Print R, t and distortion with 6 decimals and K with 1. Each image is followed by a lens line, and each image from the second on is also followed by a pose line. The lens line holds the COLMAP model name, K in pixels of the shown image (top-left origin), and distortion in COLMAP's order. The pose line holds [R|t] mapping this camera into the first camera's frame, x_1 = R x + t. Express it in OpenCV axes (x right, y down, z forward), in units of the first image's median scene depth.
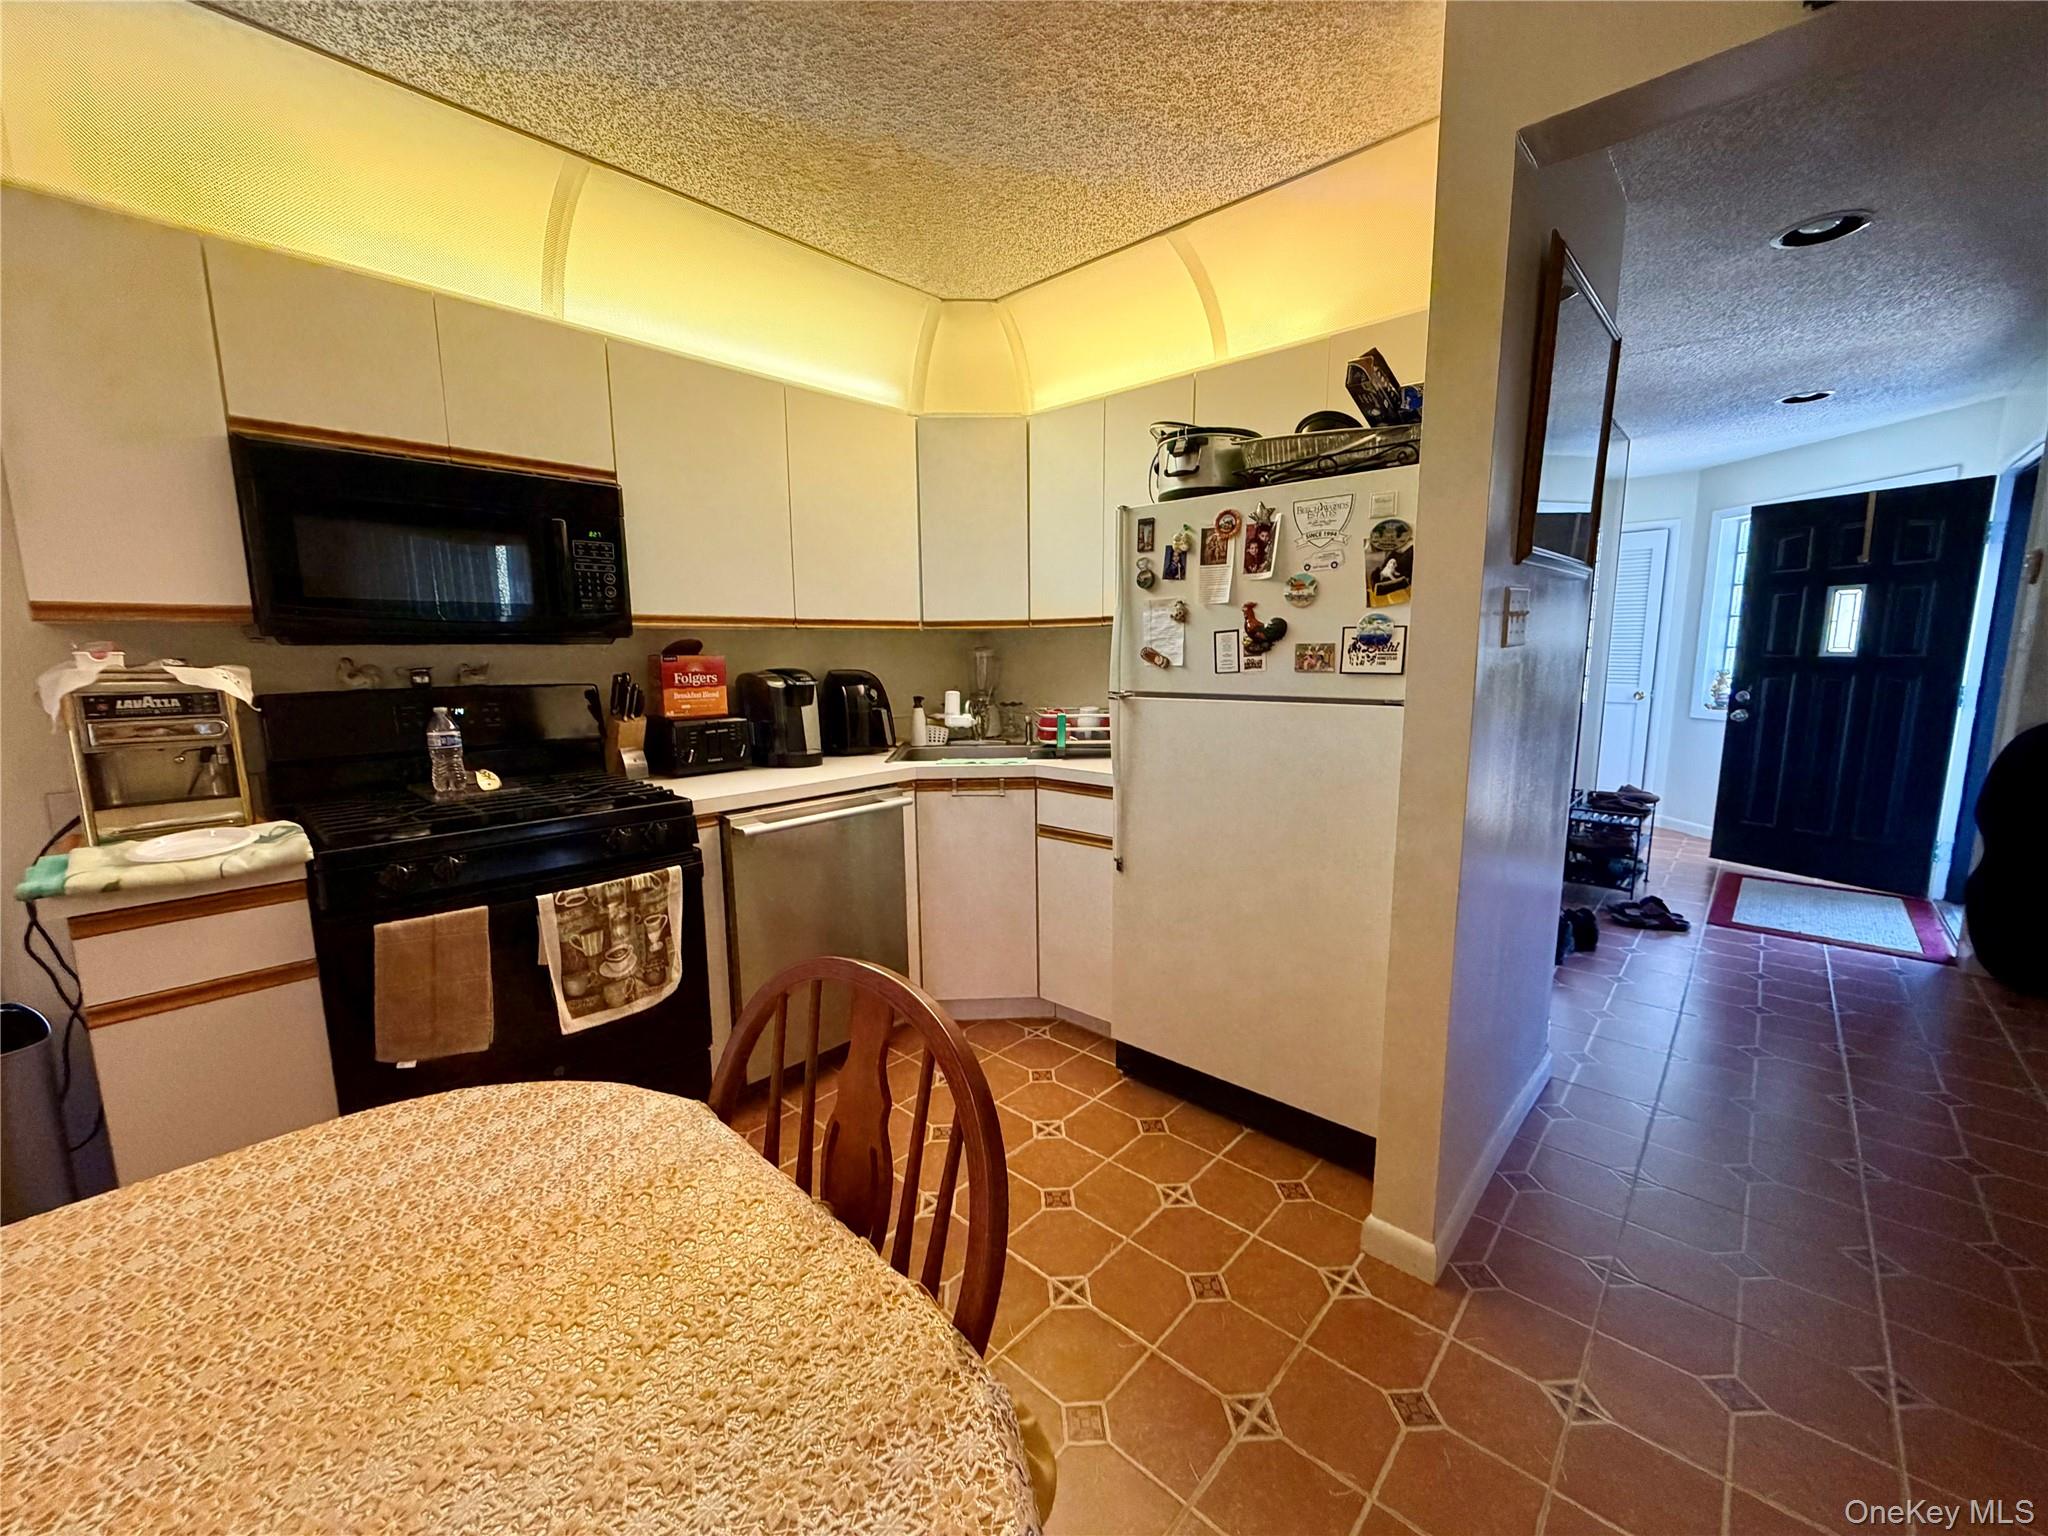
lens RADIAL K [[812.4, 0, 1015.9], [0, 812.4, 768.4], [0, 0, 1]] dist [0.001558, -0.000208]
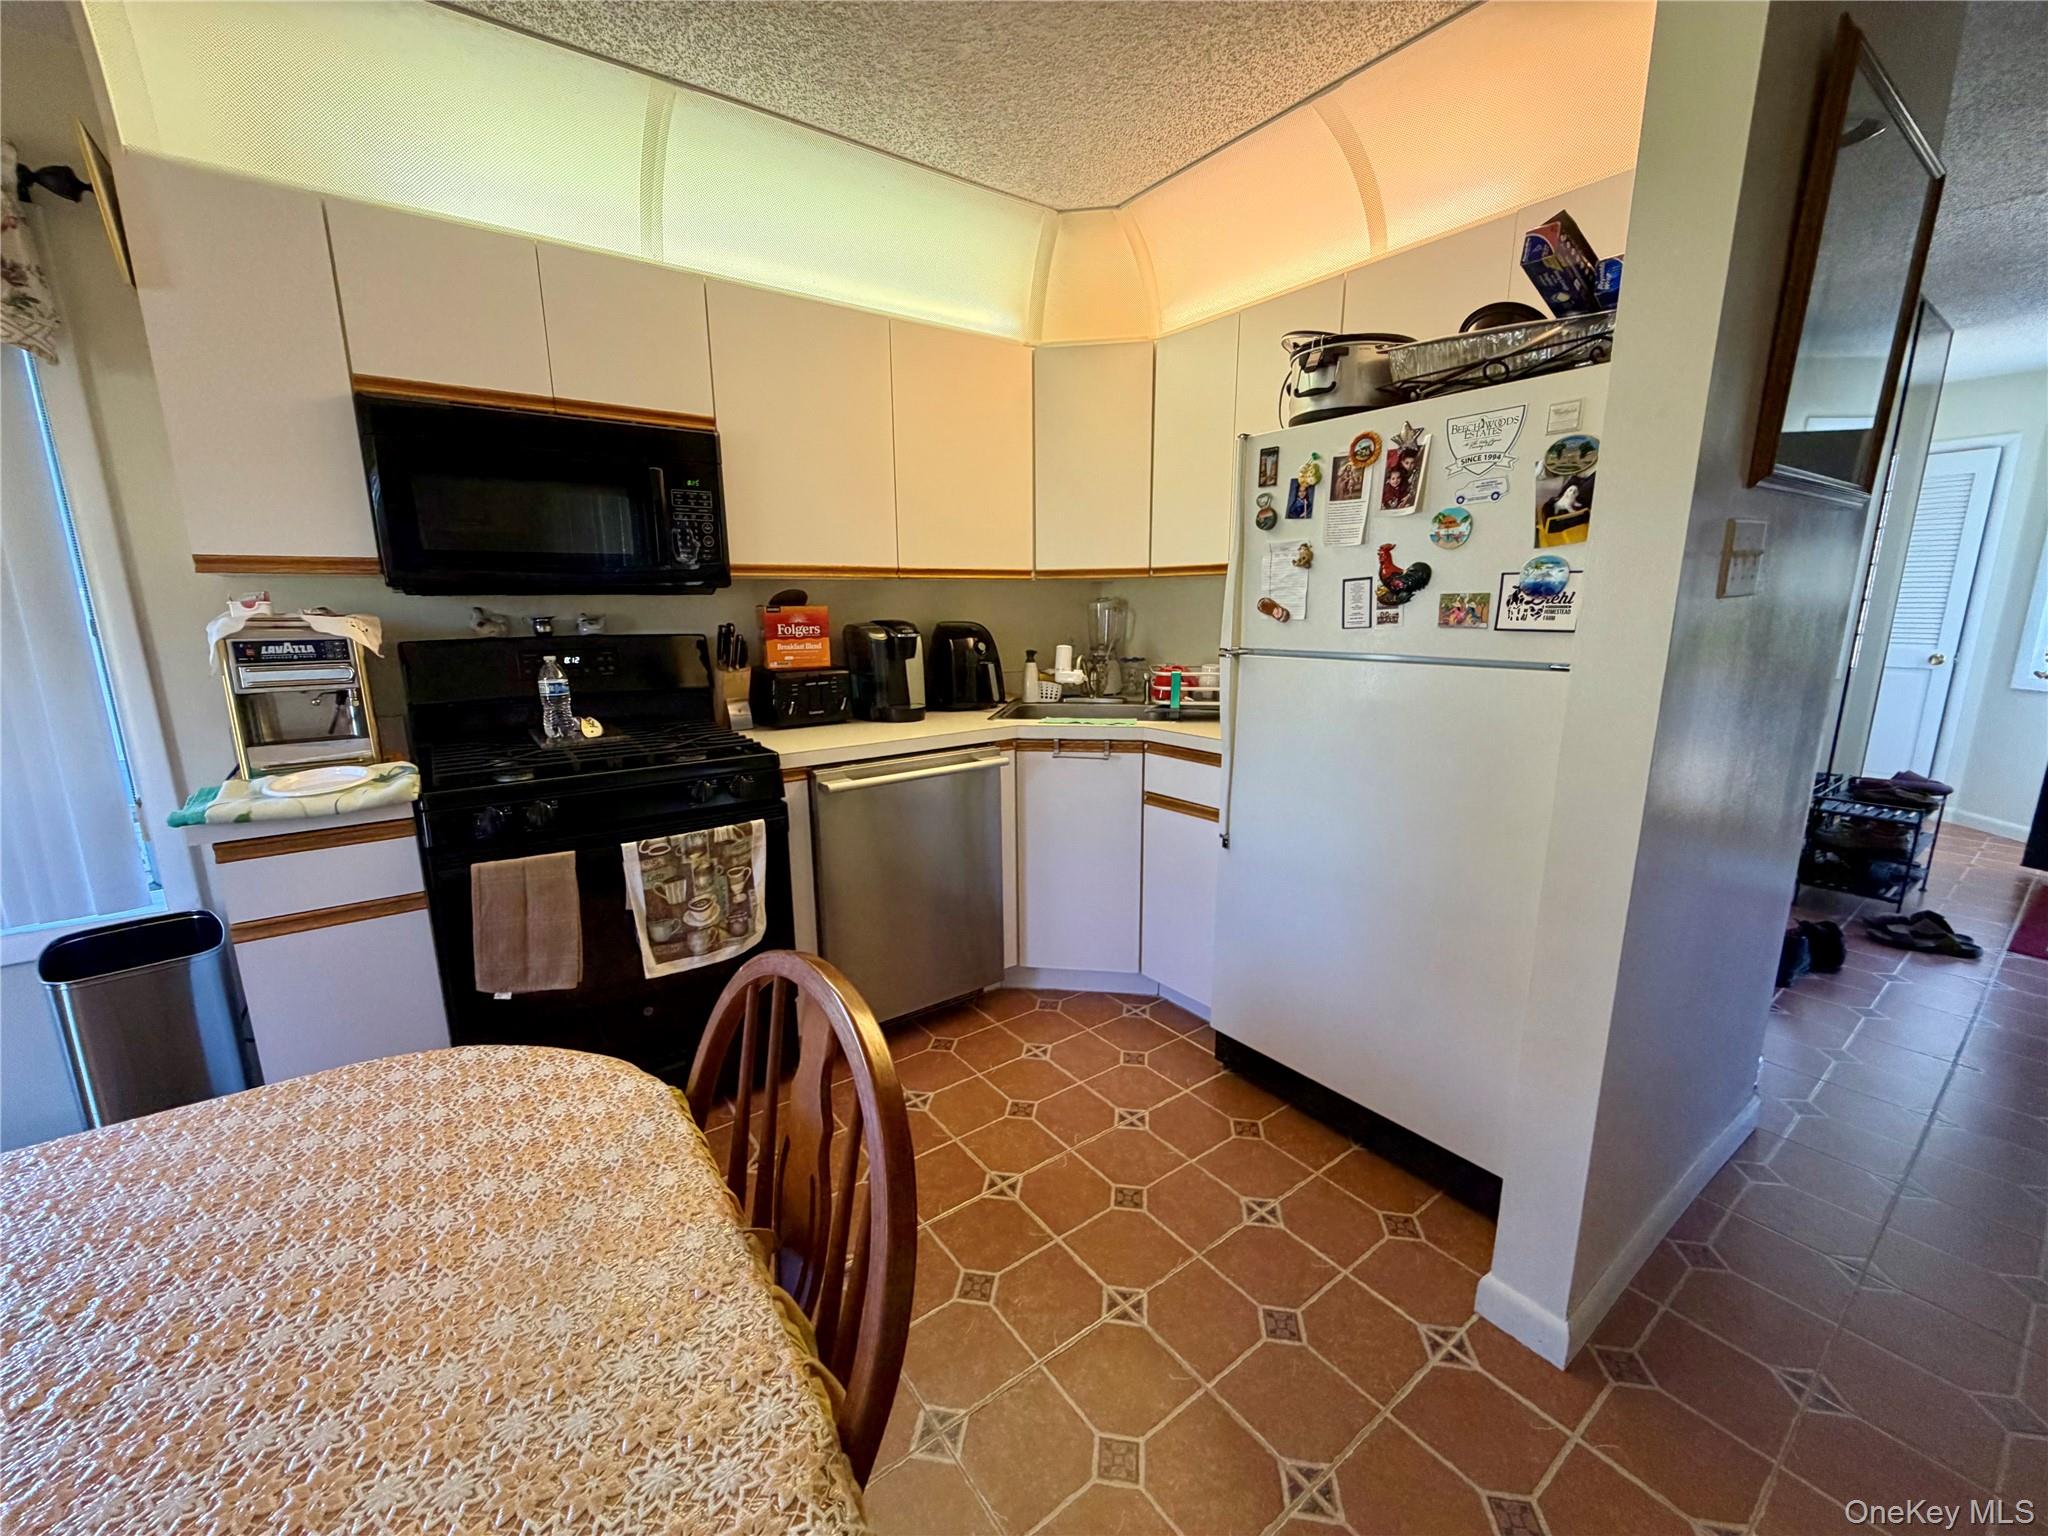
lens RADIAL K [[812.4, 0, 1019.6], [0, 812.4, 768.0], [0, 0, 1]] dist [0.001558, -0.000208]
pose [[0.981643, 0.039589, -0.186571, 0.080171], [-0.028808, 0.997774, 0.060147, -0.012318], [0.188537, -0.053668, 0.980599, 0.089544]]
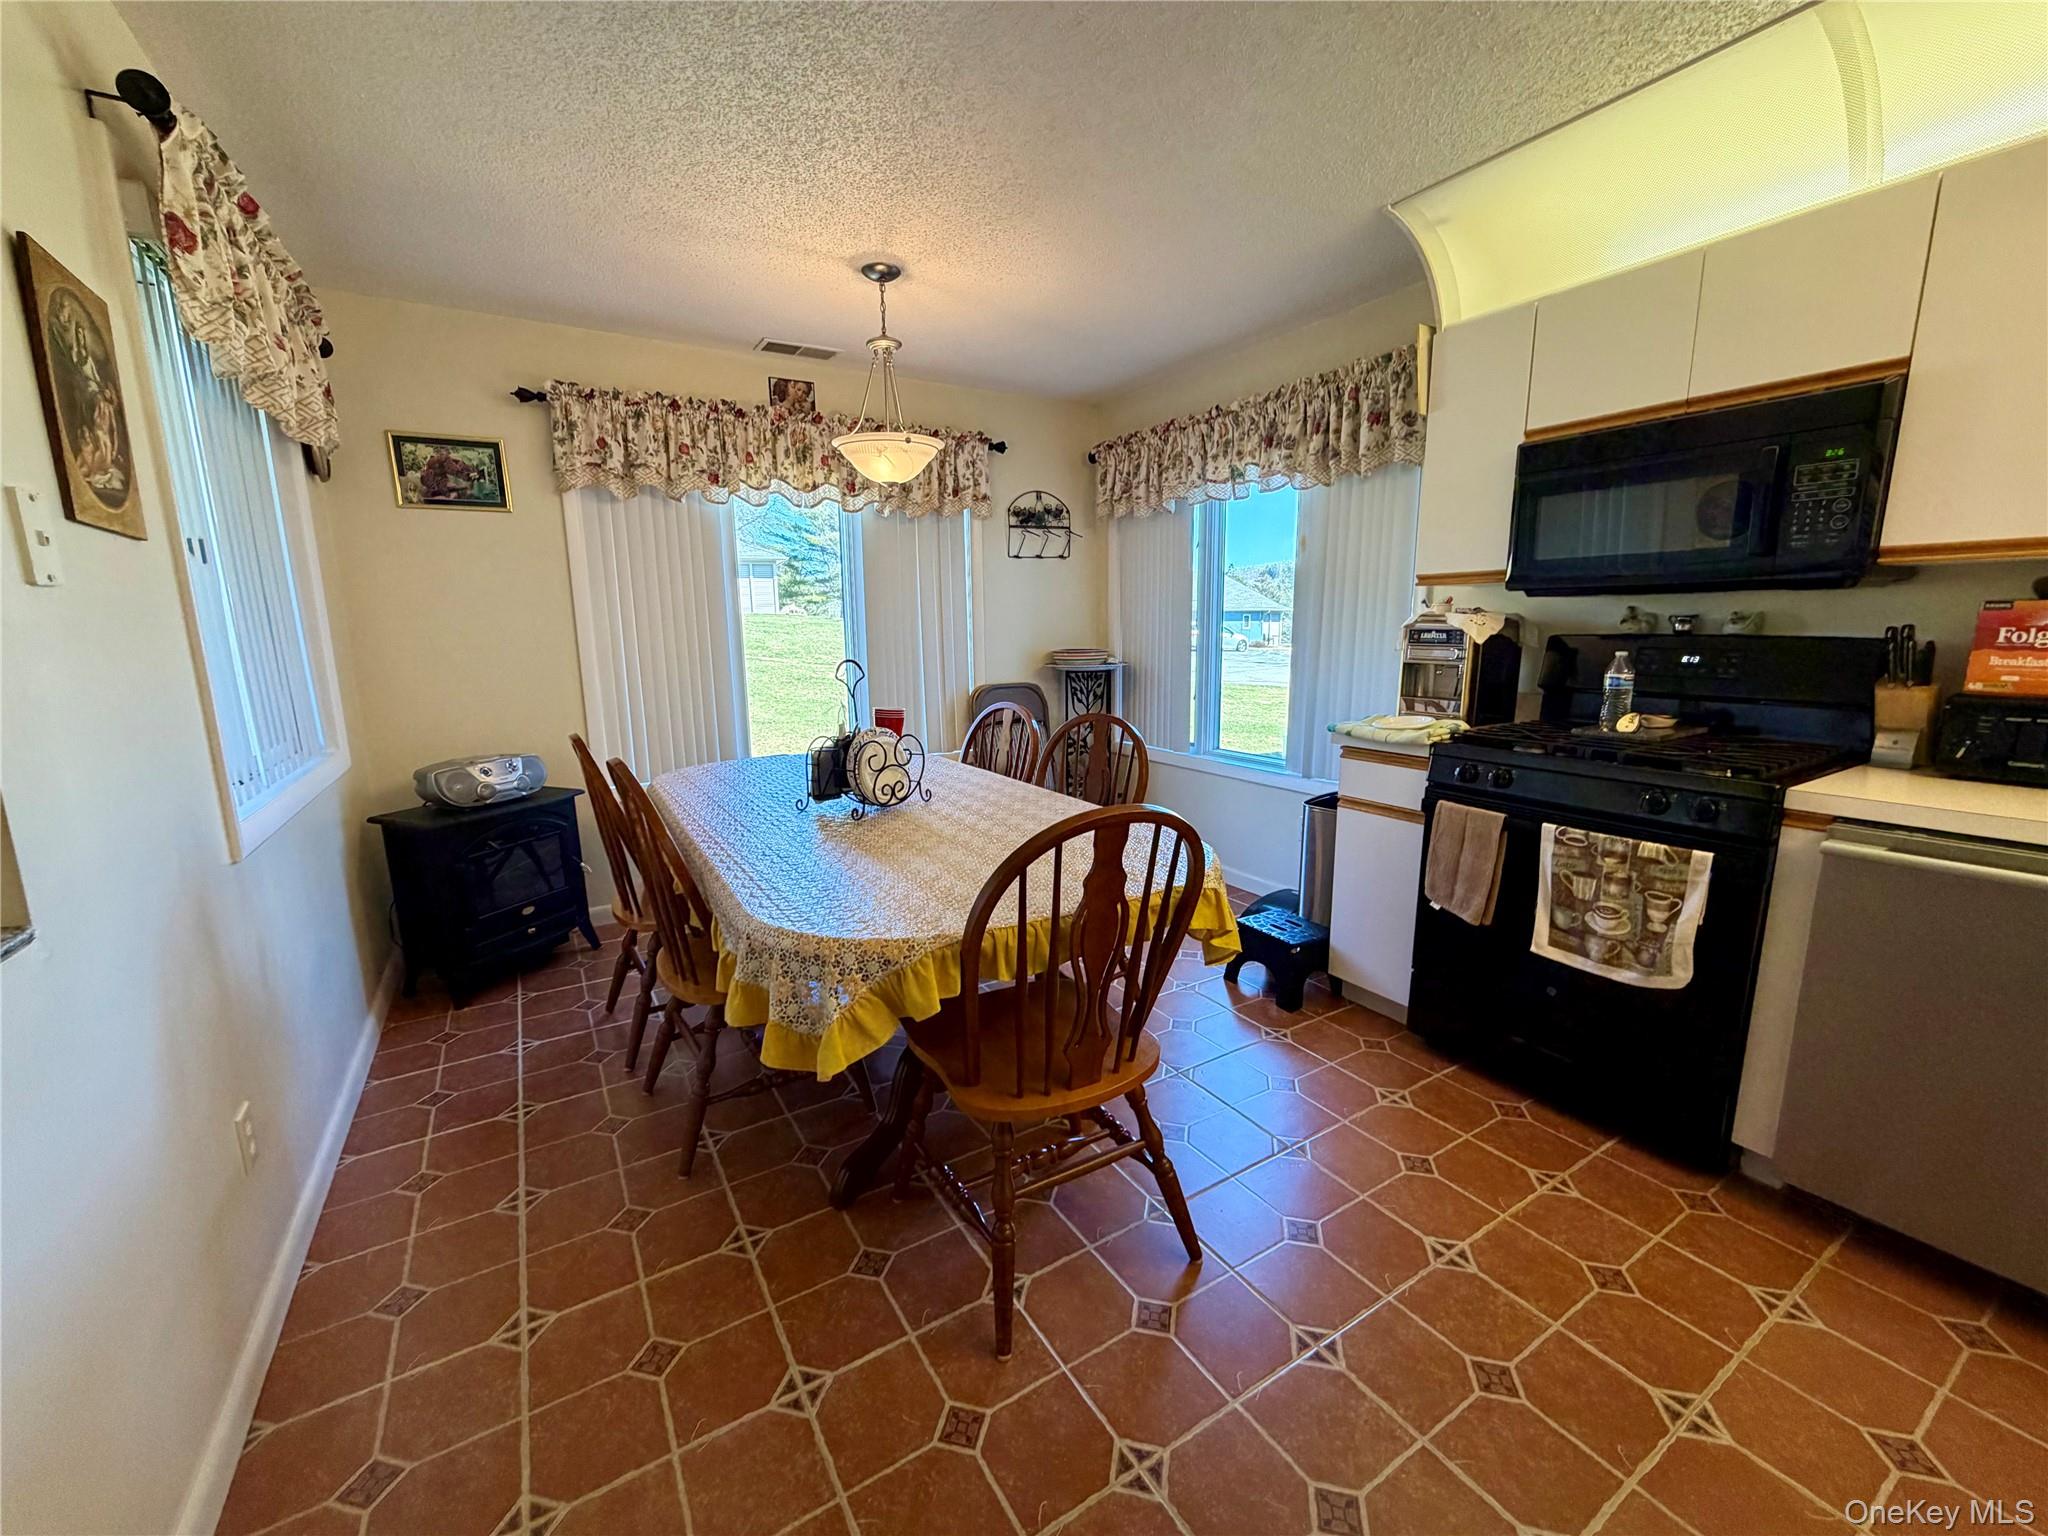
lens RADIAL K [[812.4, 0, 1008.9], [0, 812.4, 763.1], [0, 0, 1]] dist [0.001558, -0.000208]
pose [[-0.273260, 0.182495, -0.944471, 0.589619], [-0.123925, 0.966979, 0.222699, -0.071879], [0.953924, 0.177898, -0.241621, 0.504933]]
